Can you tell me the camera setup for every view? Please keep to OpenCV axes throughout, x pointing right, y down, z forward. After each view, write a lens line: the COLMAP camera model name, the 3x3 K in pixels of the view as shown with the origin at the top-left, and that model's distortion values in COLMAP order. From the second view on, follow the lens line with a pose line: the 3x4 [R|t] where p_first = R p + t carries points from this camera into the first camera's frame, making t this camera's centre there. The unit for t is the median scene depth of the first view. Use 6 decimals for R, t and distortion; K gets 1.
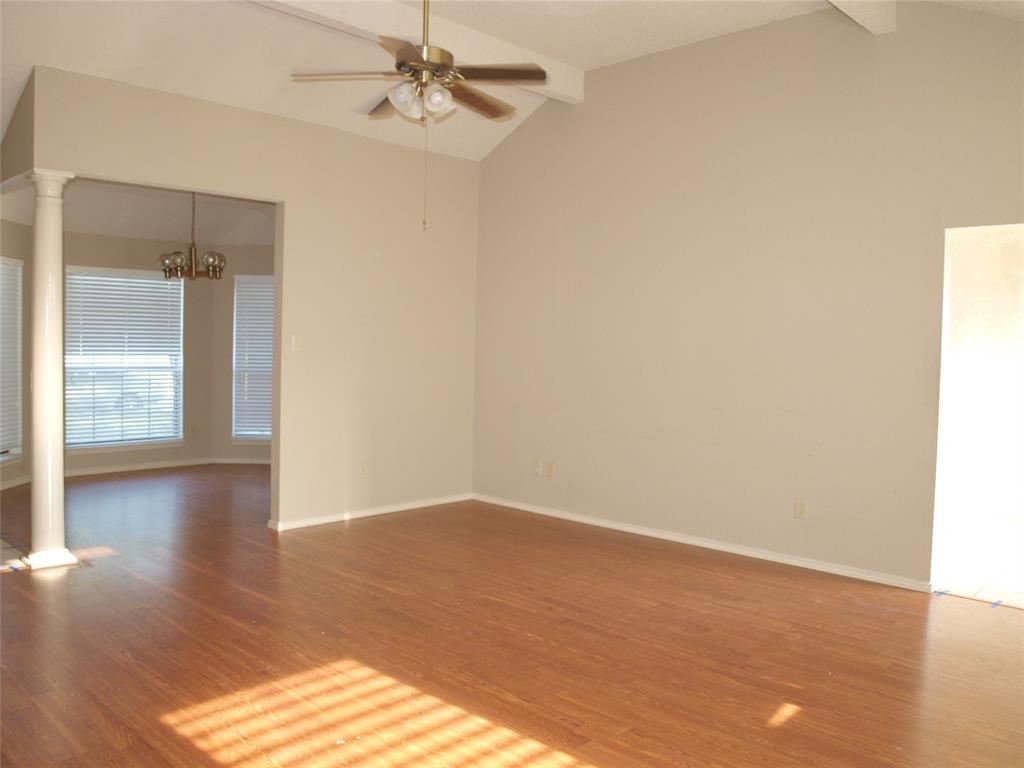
lens RADIAL K [[834.9, 0, 515.8], [0, 834.9, 384.6], [0, 0, 1]] dist [-0.102920, 0.059009]
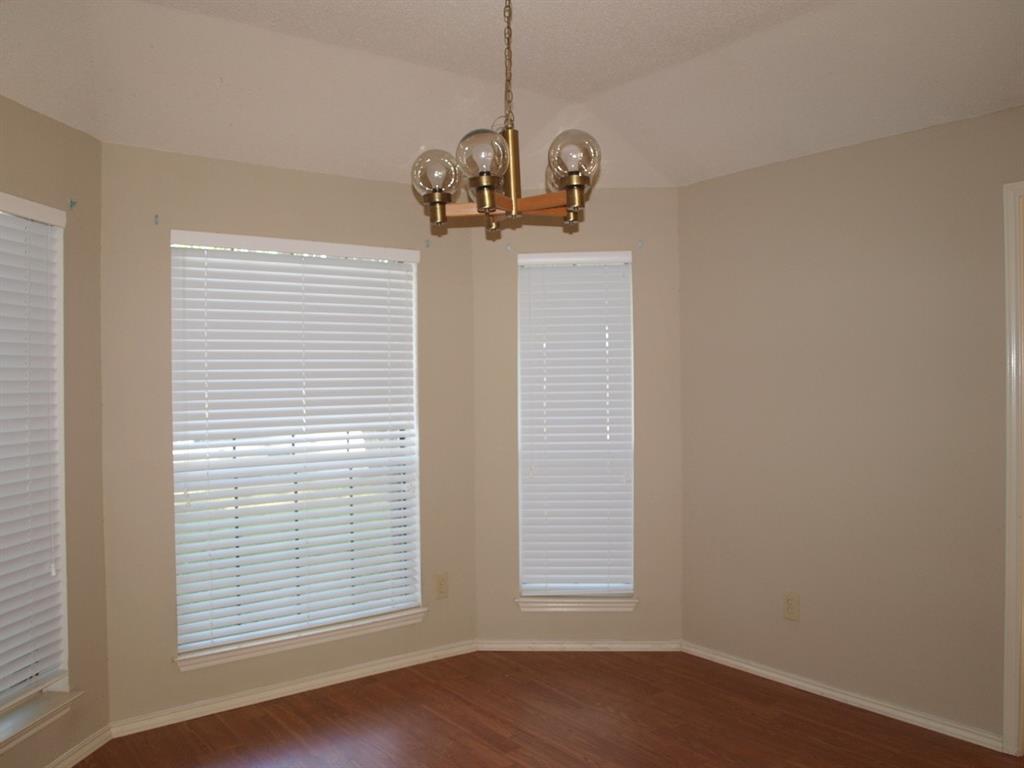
lens RADIAL K [[834.9, 0, 511.3], [0, 834.9, 384.3], [0, 0, 1]] dist [-0.102920, 0.059009]
pose [[0.987877, -0.035061, -0.151226, -0.460234], [0.027960, 0.998416, -0.048828, -0.057949], [0.152698, 0.044008, 0.987293, 0.885863]]
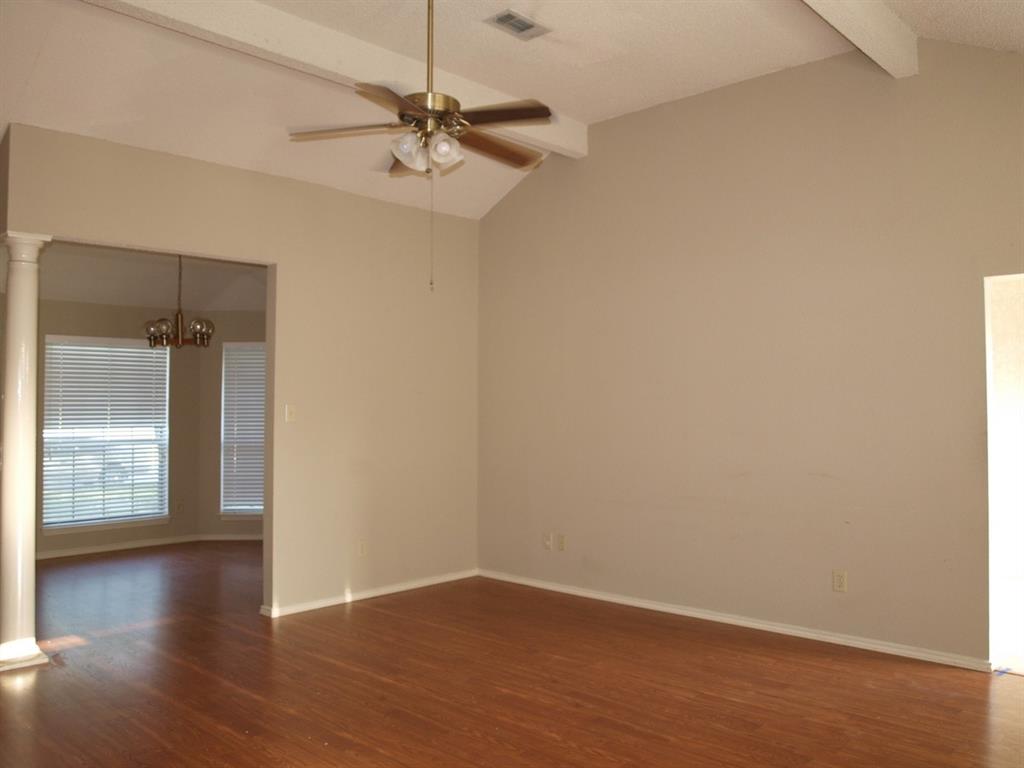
lens RADIAL K [[834.9, 0, 512.8], [0, 834.9, 382.4], [0, 0, 1]] dist [-0.102920, 0.059009]
pose [[0.999706, -0.021215, 0.011711, -0.027923], [0.022041, 0.996900, -0.075529, -0.010811], [-0.010072, 0.075765, 0.997075, 0.074227]]
